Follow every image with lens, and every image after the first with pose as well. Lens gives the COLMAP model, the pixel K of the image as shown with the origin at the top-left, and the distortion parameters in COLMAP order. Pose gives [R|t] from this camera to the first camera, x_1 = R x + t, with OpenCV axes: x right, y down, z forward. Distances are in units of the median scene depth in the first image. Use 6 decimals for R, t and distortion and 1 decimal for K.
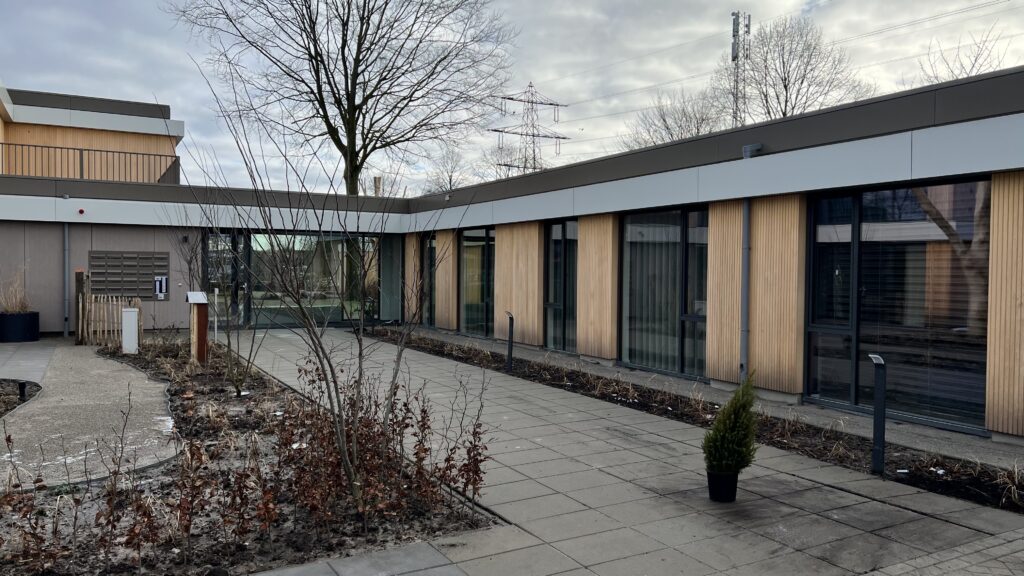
lens RADIAL K [[755.0, 0, 512.0], [0, 755.0, 288.0], [0, 0, 1]] dist [-0.001562, 0.000325]
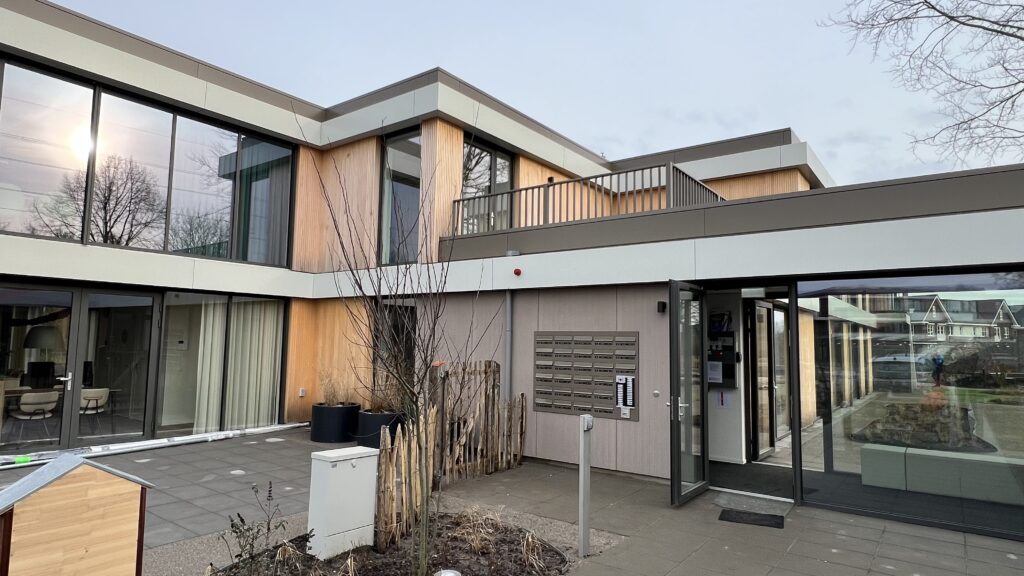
lens RADIAL K [[593.5, 0, 512.0], [0, 593.5, 288.0], [0, 0, 1]] dist [0.000030, 0.000320]
pose [[0.414317, -0.087825, -0.905885, -0.058575], [-0.031829, 0.993326, -0.110860, -0.016801], [0.909576, 0.074765, 0.408757, 0.440199]]
